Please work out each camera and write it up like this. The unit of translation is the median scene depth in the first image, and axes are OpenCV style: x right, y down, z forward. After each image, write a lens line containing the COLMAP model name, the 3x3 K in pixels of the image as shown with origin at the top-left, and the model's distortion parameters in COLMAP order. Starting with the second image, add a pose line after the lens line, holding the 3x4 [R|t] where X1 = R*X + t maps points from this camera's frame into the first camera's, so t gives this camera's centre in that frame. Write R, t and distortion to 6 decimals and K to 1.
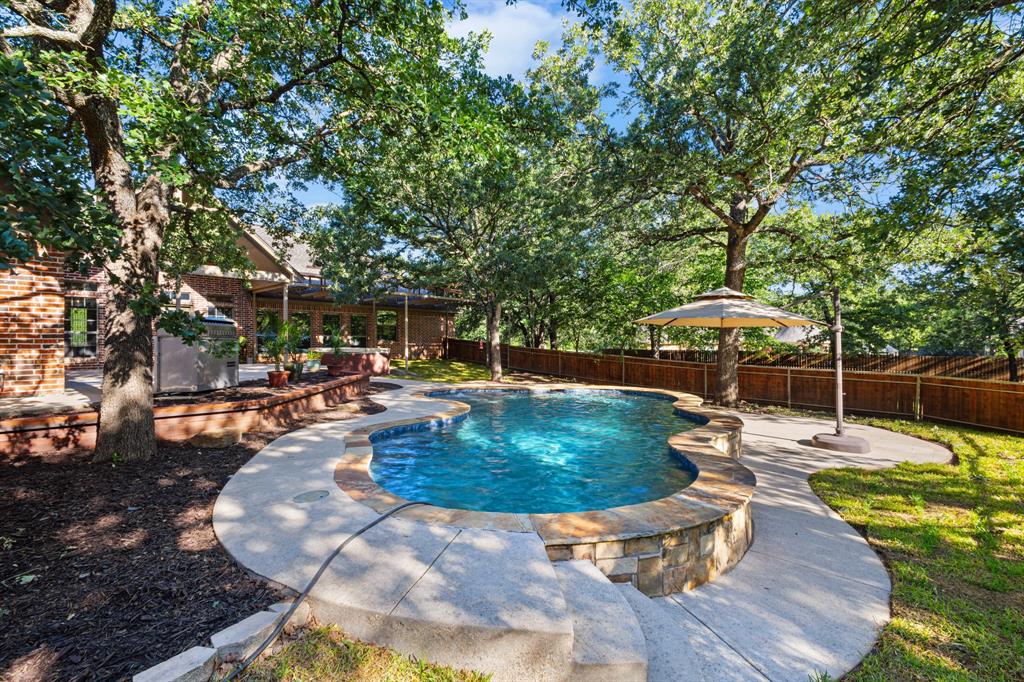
lens RADIAL K [[474.8, 0, 513.1], [0, 474.8, 336.7], [0, 0, 1]] dist [0.010200, -0.001550]
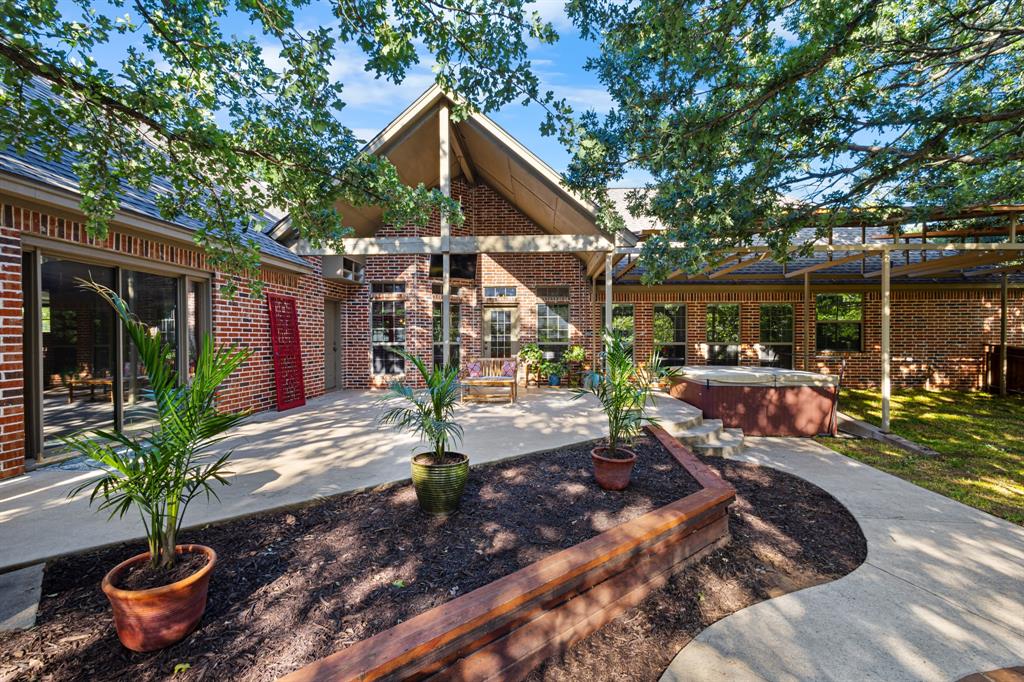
lens RADIAL K [[474.8, 0, 512.1], [0, 474.8, 335.7], [0, 0, 1]] dist [0.010200, -0.001550]
pose [[0.632105, -0.004690, -0.774869, -0.112022], [0.010112, 0.999946, 0.002196, -0.017863], [0.774817, -0.009223, 0.632118, 0.500355]]
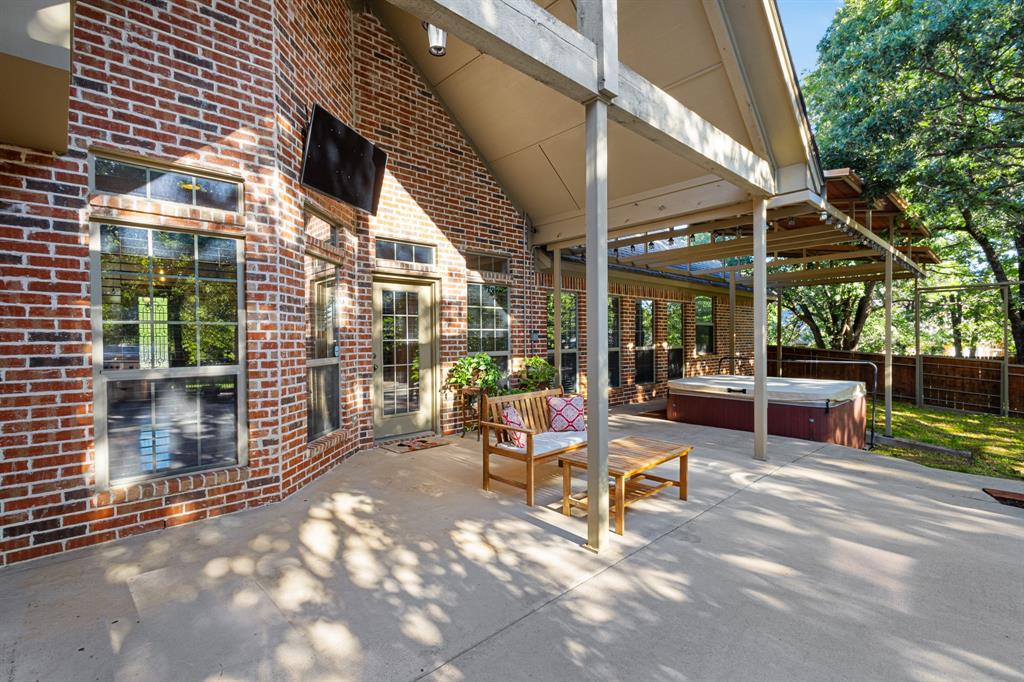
lens RADIAL K [[474.8, 0, 512.2], [0, 474.8, 342.0], [0, 0, 1]] dist [0.010200, -0.001550]
pose [[0.996980, 0.001051, -0.077657, -0.548293], [0.000168, 0.999877, 0.015689, -0.019249], [0.077664, -0.015654, 0.996857, 0.582876]]
